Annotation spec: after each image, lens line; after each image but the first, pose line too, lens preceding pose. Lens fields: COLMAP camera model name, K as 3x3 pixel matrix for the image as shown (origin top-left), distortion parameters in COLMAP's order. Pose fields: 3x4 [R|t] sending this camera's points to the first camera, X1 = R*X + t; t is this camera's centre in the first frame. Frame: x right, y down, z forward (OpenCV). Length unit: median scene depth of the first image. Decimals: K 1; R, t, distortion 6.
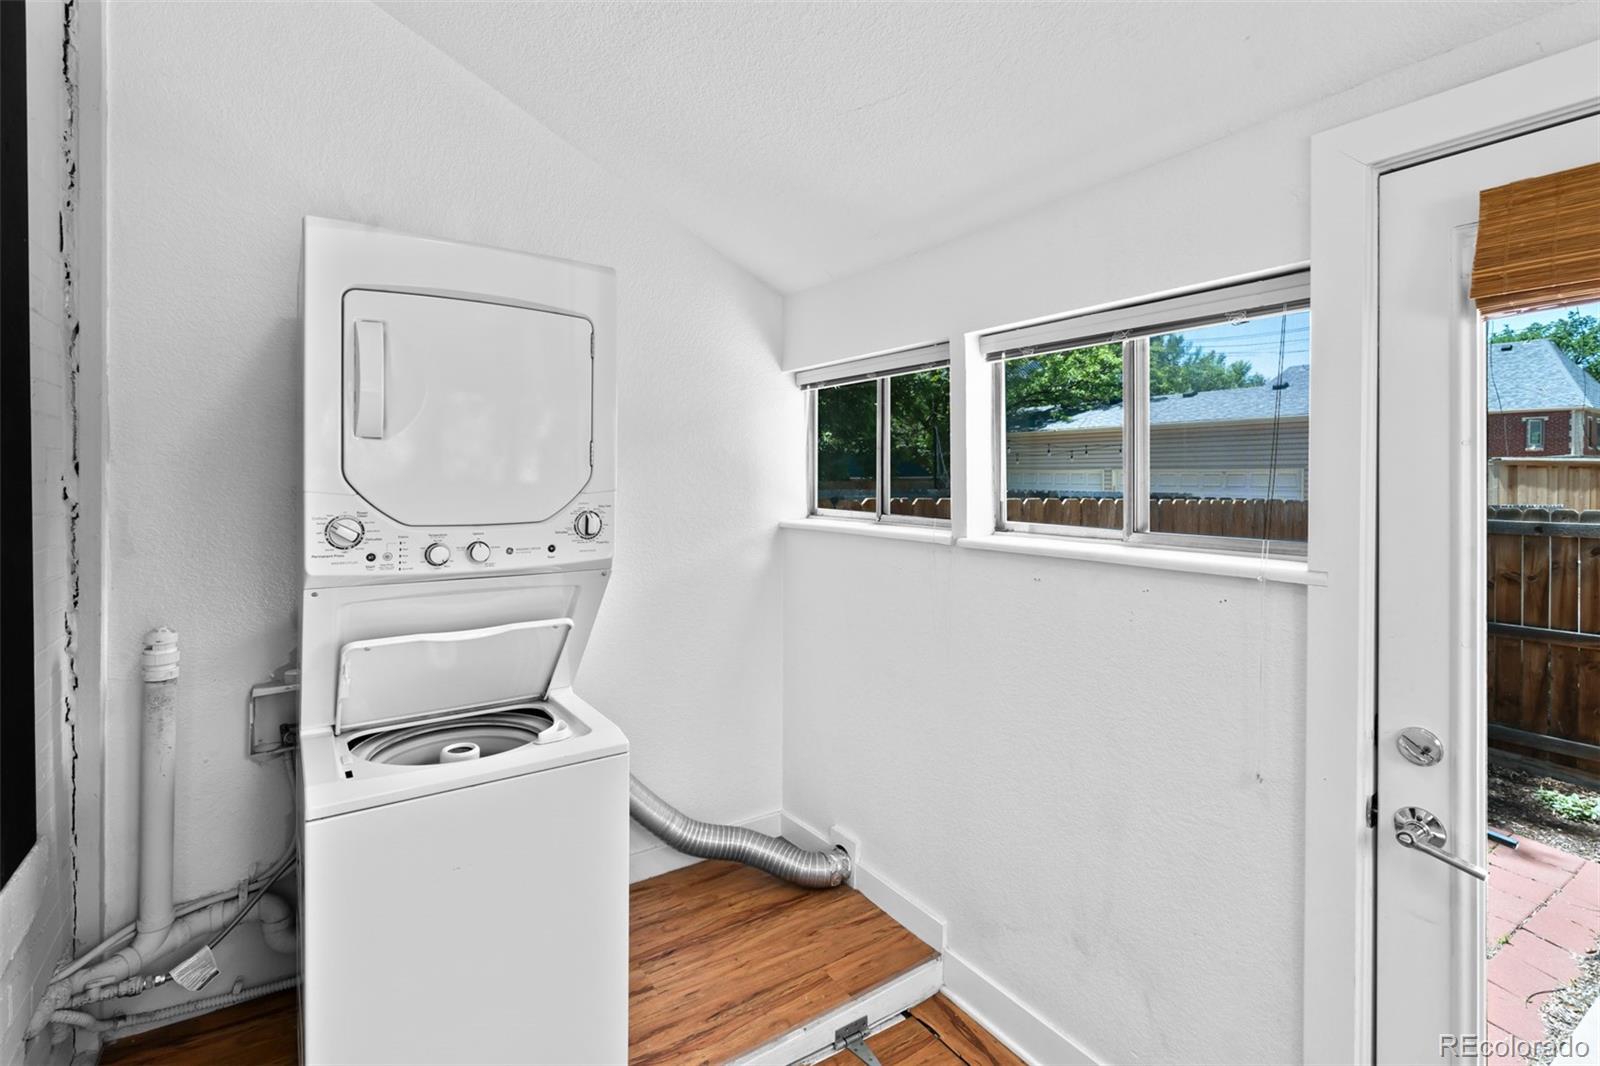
lens RADIAL K [[752.1, 0, 777.8], [0, 752.1, 483.9], [0, 0, 1]] dist [-0.011654, 0.004387]
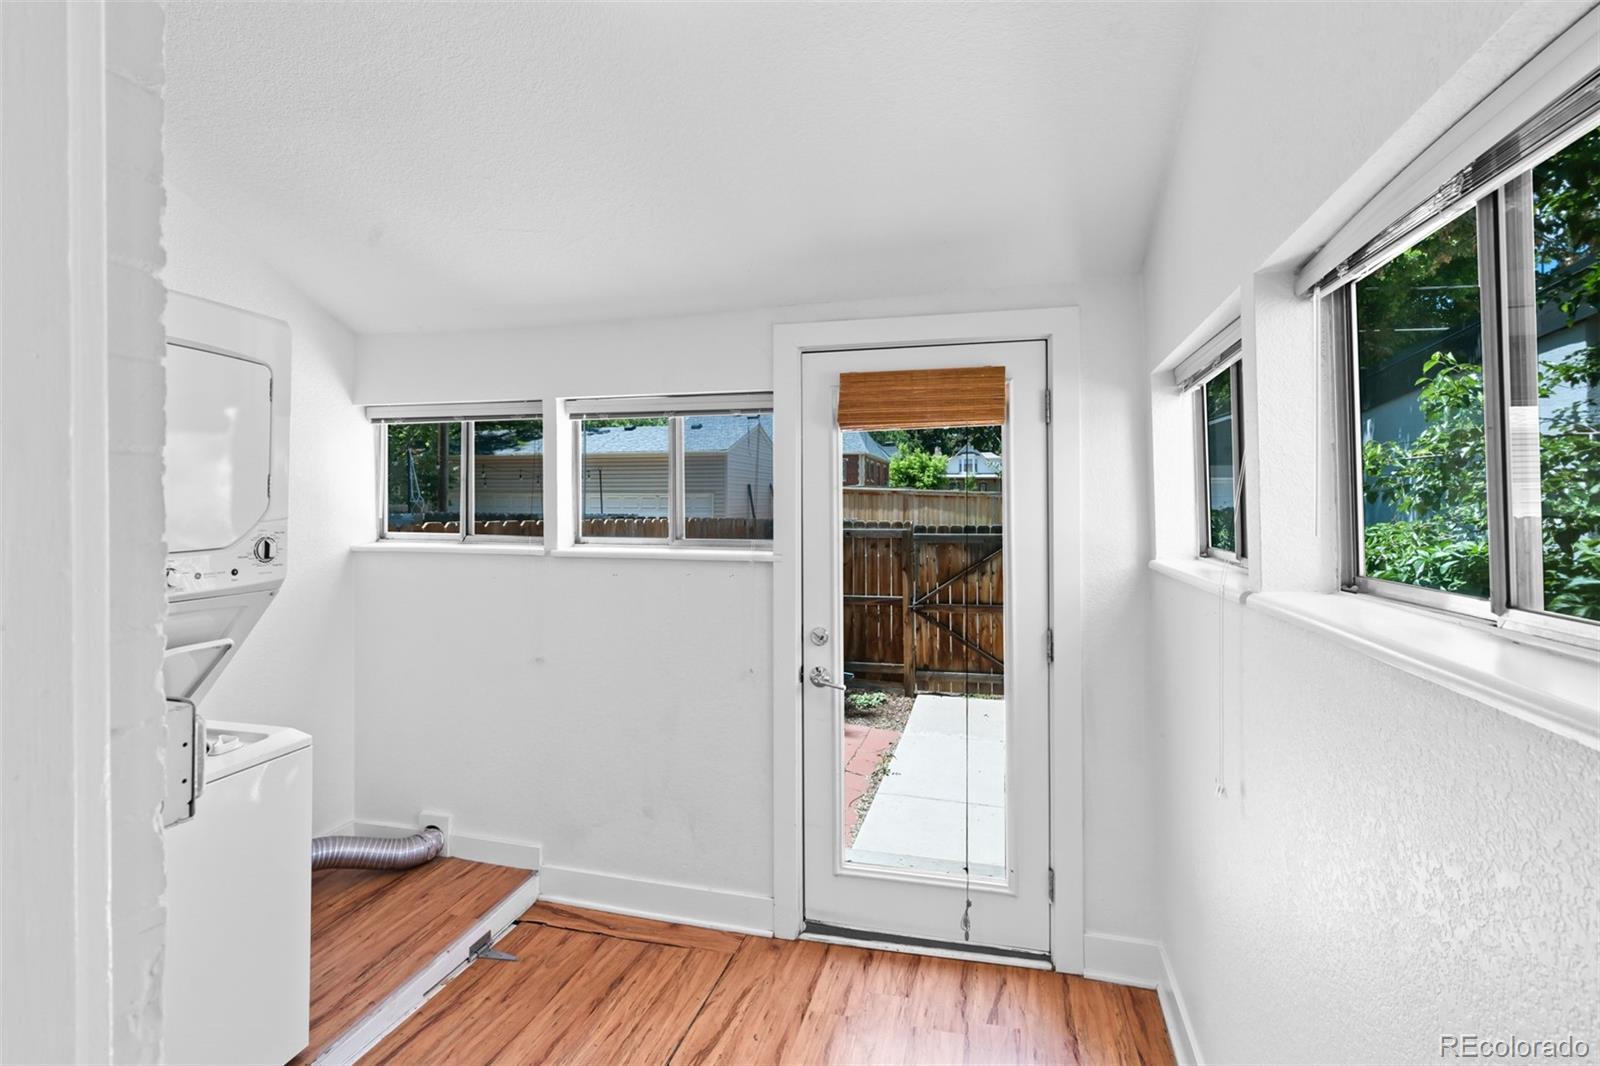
lens RADIAL K [[752.1, 0, 814.5], [0, 752.1, 489.0], [0, 0, 1]] dist [-0.011654, 0.004387]
pose [[0.726465, 0.008997, 0.687144, -0.330790], [0.007048, 0.999764, -0.020541, -0.005305], [-0.687167, 0.019765, 0.726231, -0.286531]]
